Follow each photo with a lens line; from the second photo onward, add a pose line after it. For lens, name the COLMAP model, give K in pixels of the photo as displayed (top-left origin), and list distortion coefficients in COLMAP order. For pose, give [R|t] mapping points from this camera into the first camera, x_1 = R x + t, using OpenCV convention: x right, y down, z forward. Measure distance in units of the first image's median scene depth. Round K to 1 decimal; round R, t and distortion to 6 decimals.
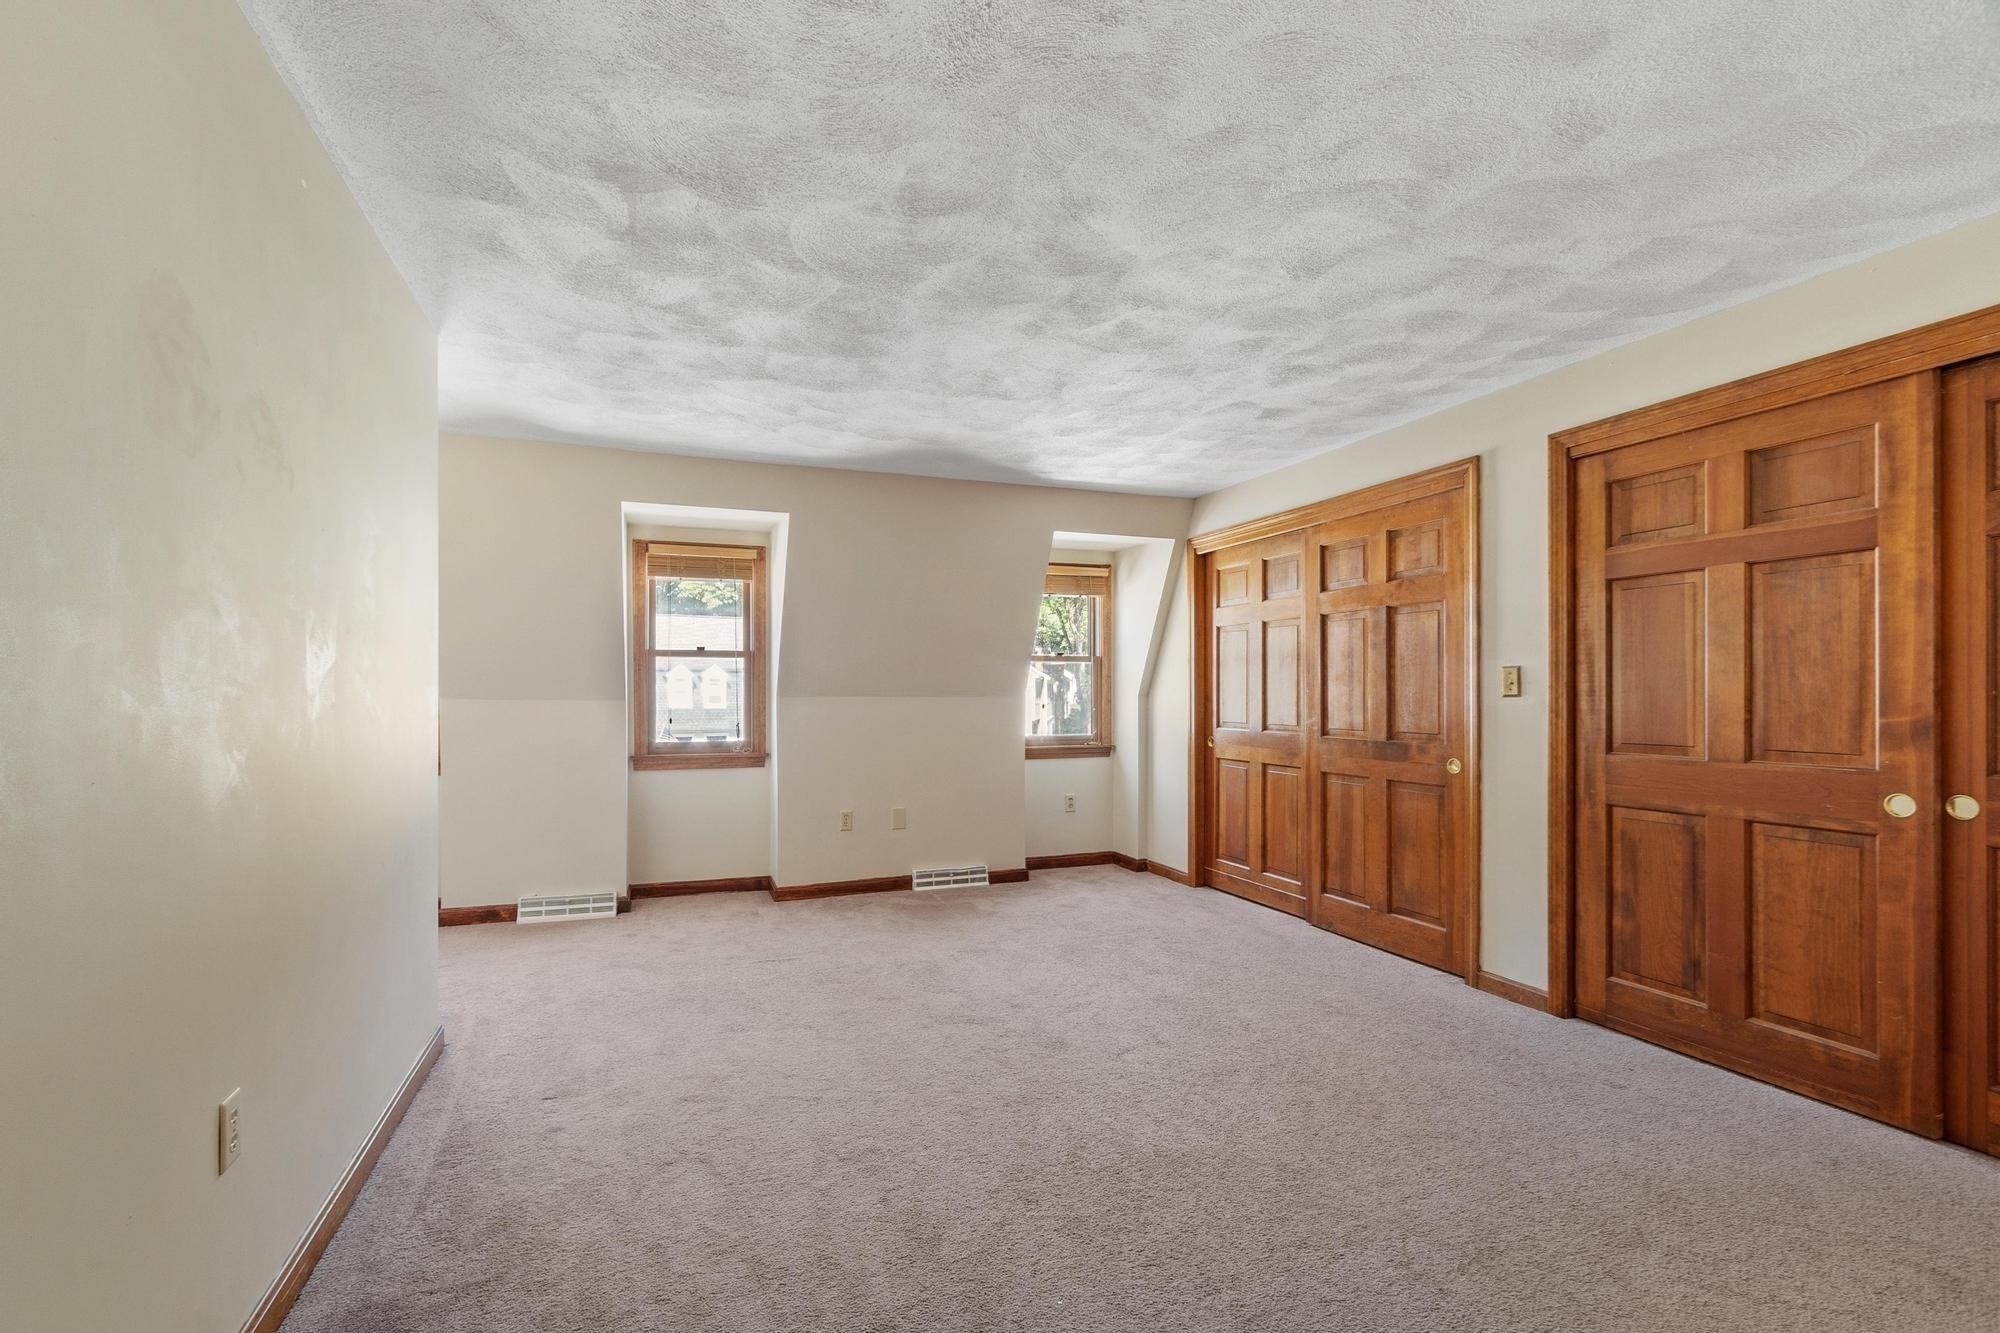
lens RADIAL K [[878.3, 0, 963.9], [0, 878.3, 695.1], [0, 0, 1]] dist [-0.002299, 0.000347]
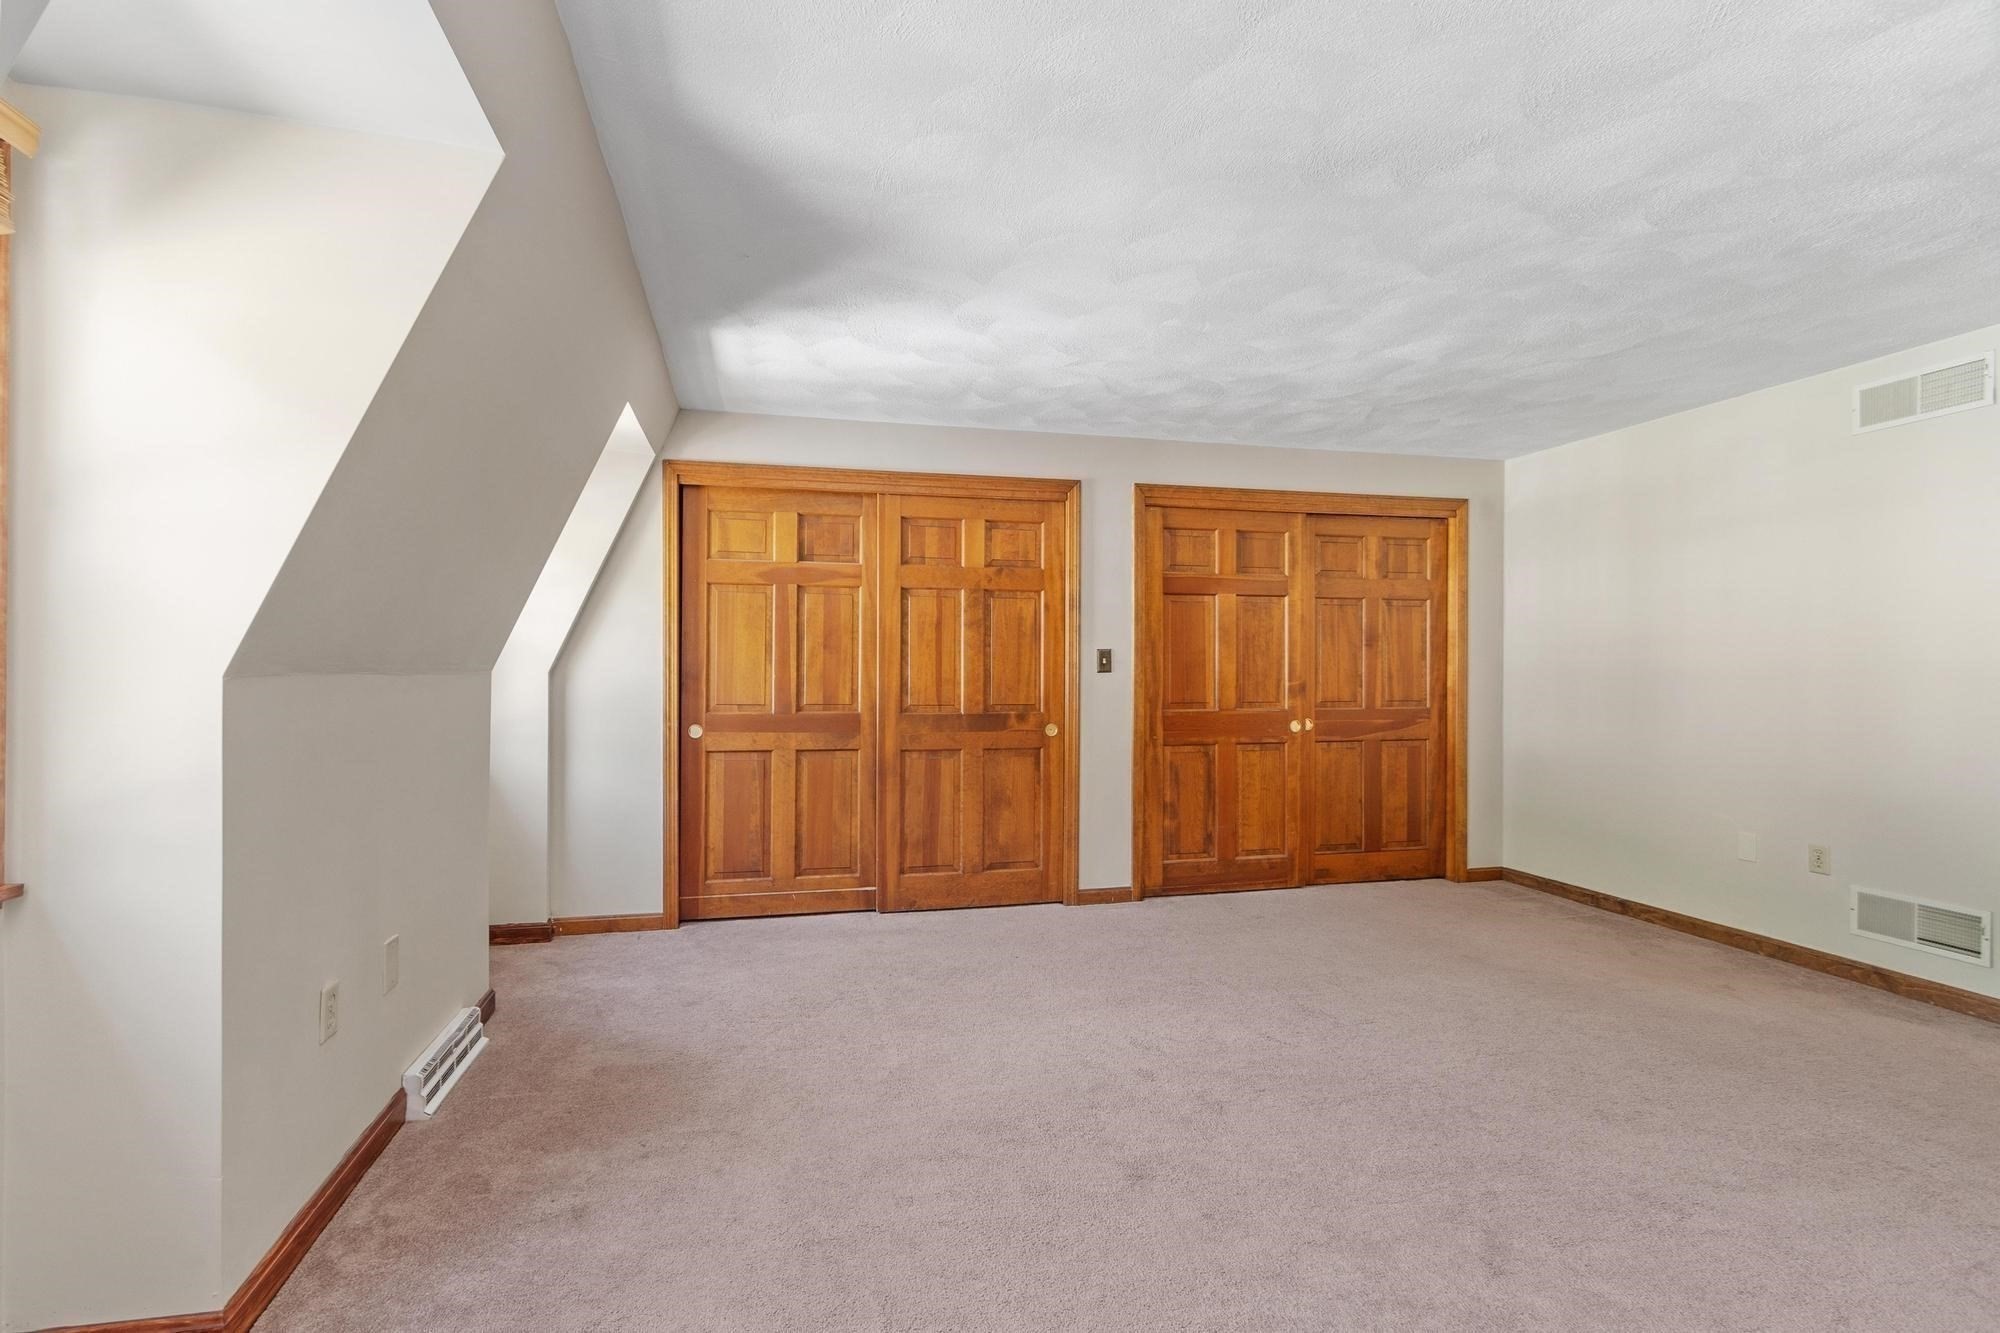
lens RADIAL K [[895.8, 0, 963.9], [0, 895.8, 675.8], [0, 0, 1]] dist [0.003370, 0.000675]
pose [[0.107595, -0.008554, 0.994158, -0.604988], [-0.002378, 0.999958, 0.008861, -0.003598], [-0.994192, -0.003317, 0.107571, 0.881074]]
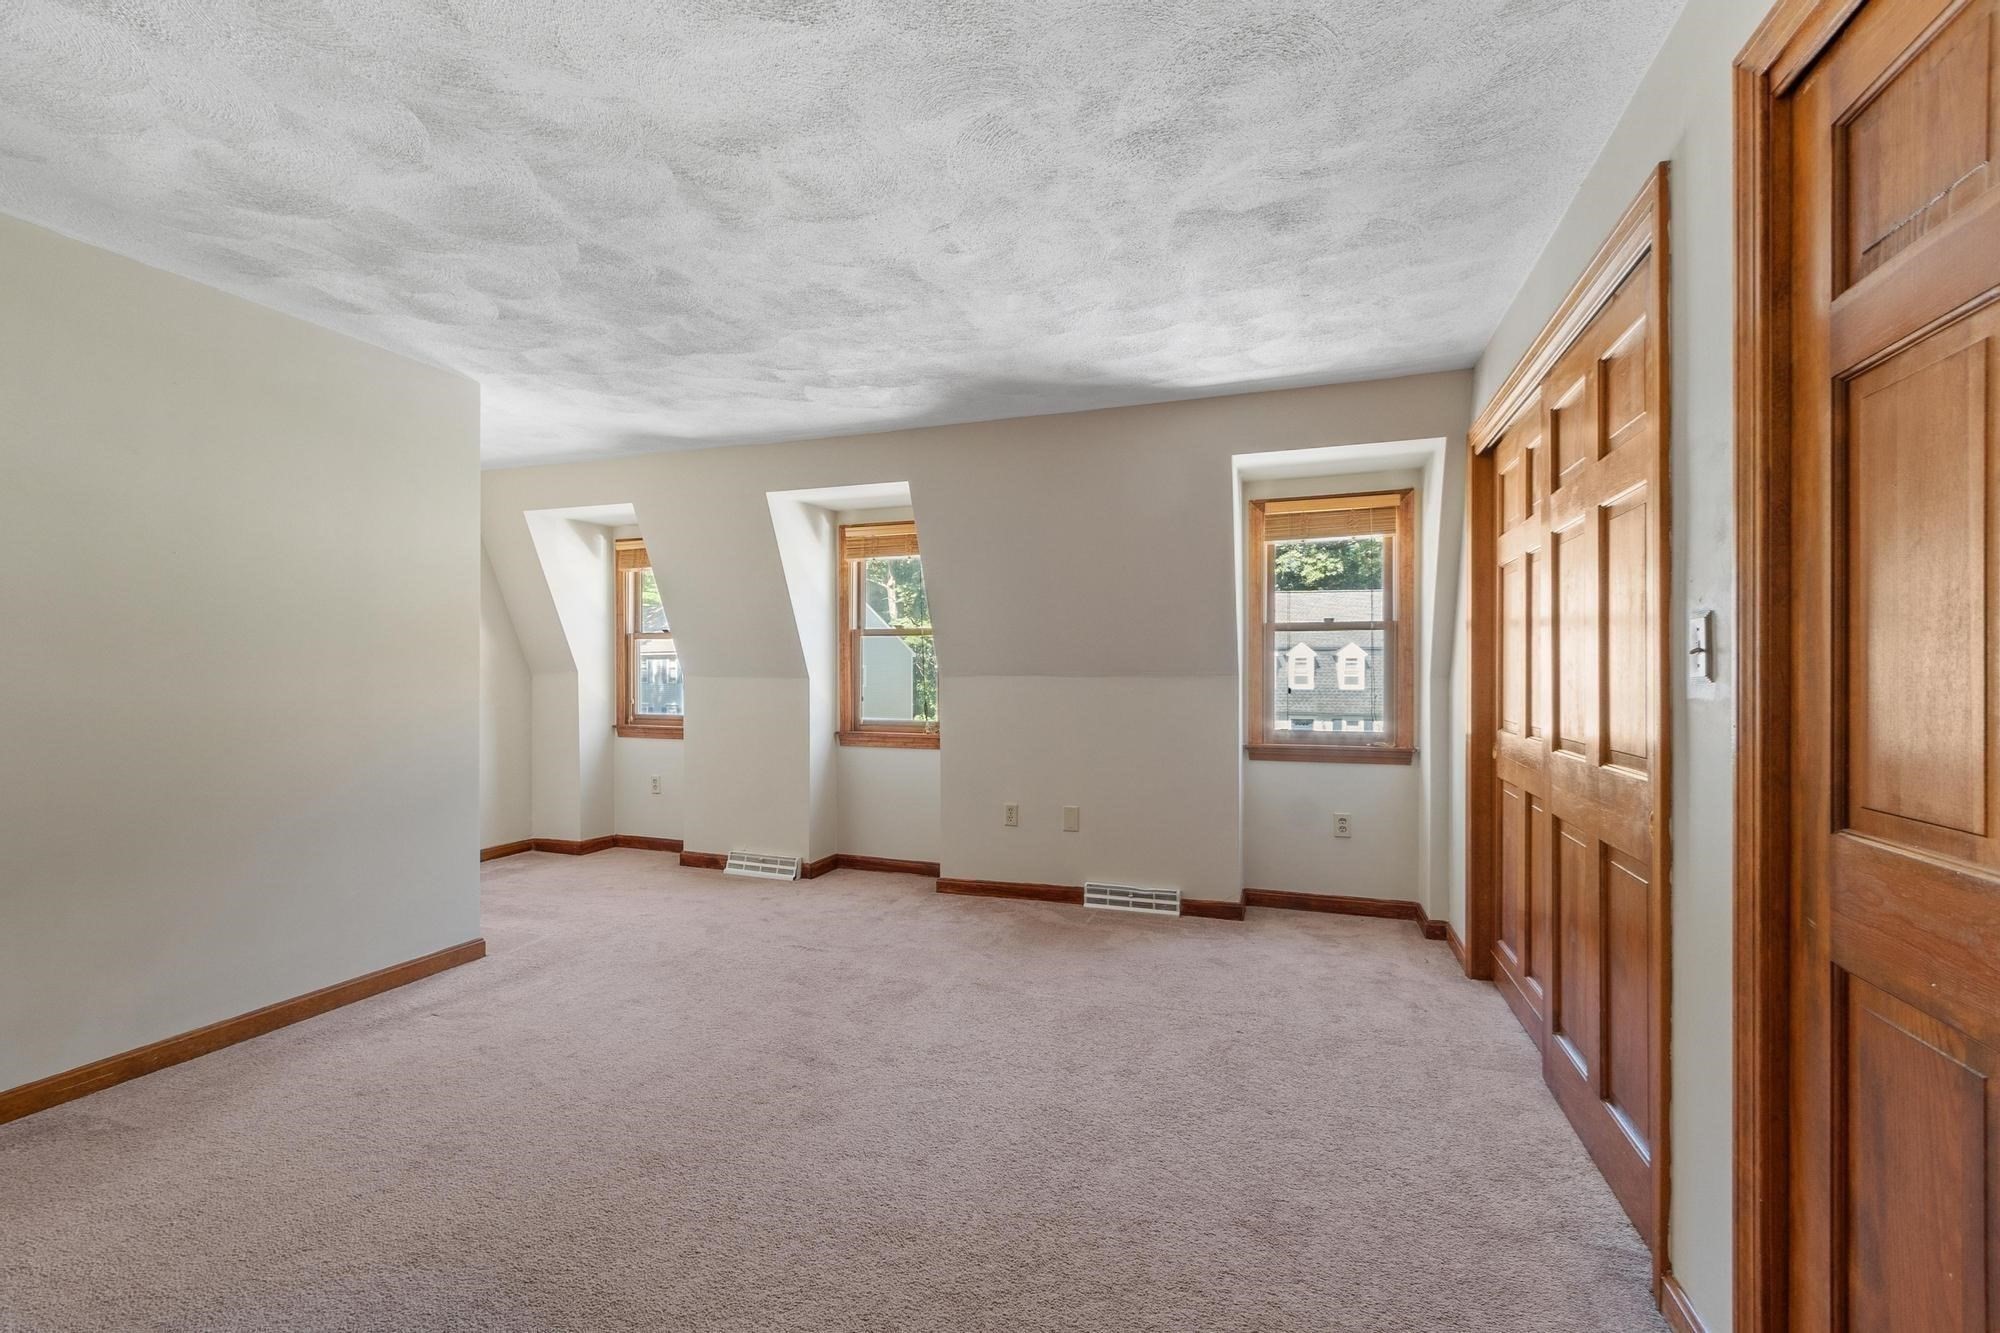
lens RADIAL K [[895.8, 0, 963.9], [0, 895.8, 675.8], [0, 0, 1]] dist [0.003370, 0.000675]
pose [[0.758256, 0.004864, -0.651939, 0.536408], [-0.004252, 0.999988, 0.002515, -0.001011], [0.651943, 0.000865, 0.758268, 0.348202]]
